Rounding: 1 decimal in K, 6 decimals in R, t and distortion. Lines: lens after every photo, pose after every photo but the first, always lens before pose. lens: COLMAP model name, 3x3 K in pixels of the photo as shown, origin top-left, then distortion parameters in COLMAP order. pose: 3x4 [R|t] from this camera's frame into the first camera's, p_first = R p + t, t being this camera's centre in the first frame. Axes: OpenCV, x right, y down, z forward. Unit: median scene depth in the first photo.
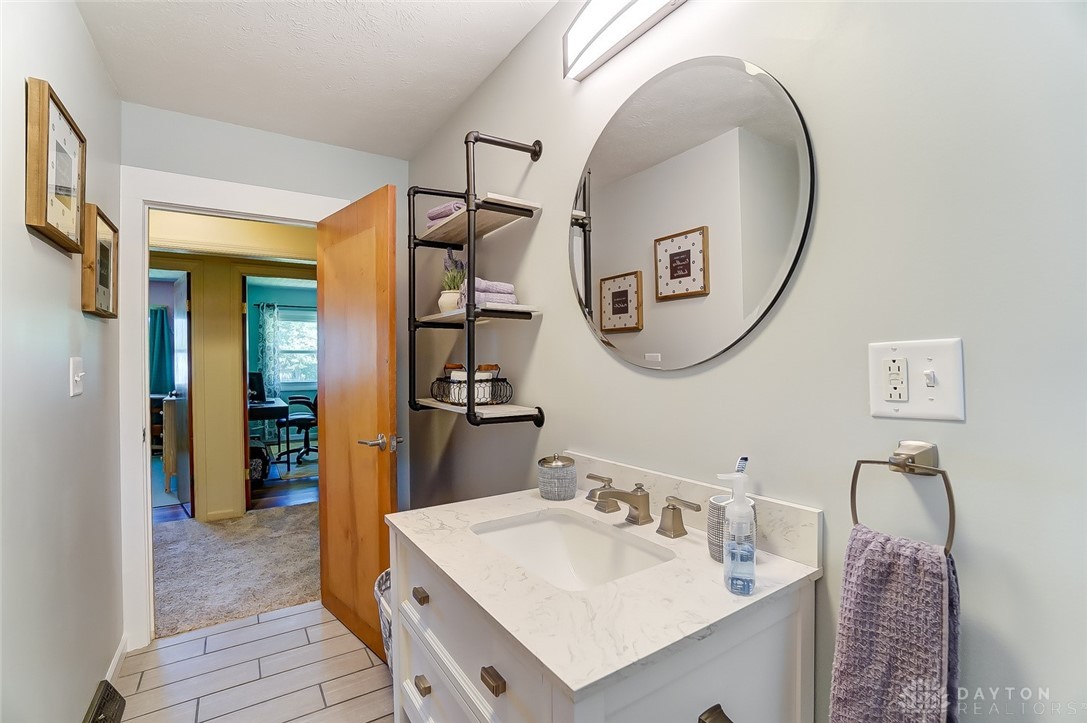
lens RADIAL K [[477.5, 0, 541.9], [0, 477.5, 363.4], [0, 0, 1]] dist [0.000234, 0.000029]
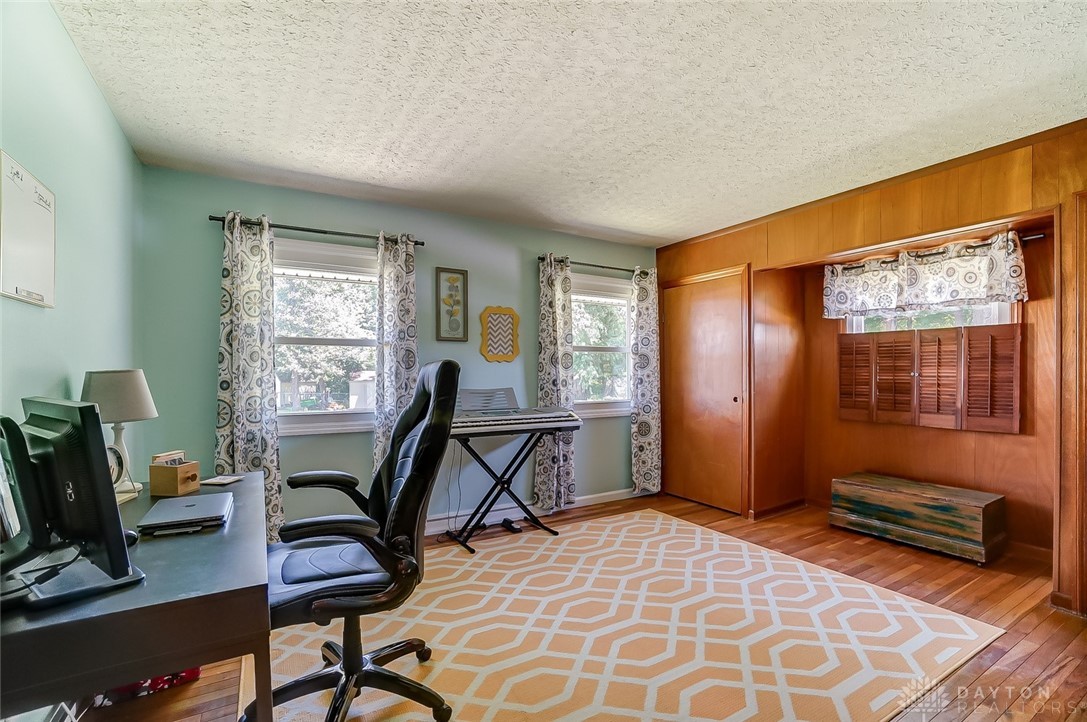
lens RADIAL K [[477.5, 0, 544.4], [0, 477.5, 371.8], [0, 0, 1]] dist [0.000234, 0.000029]
pose [[0.999325, -0.003358, -0.036596, -0.310363], [0.003100, 0.999970, -0.007103, 0.006555], [0.036619, 0.006985, 0.999305, 0.610637]]
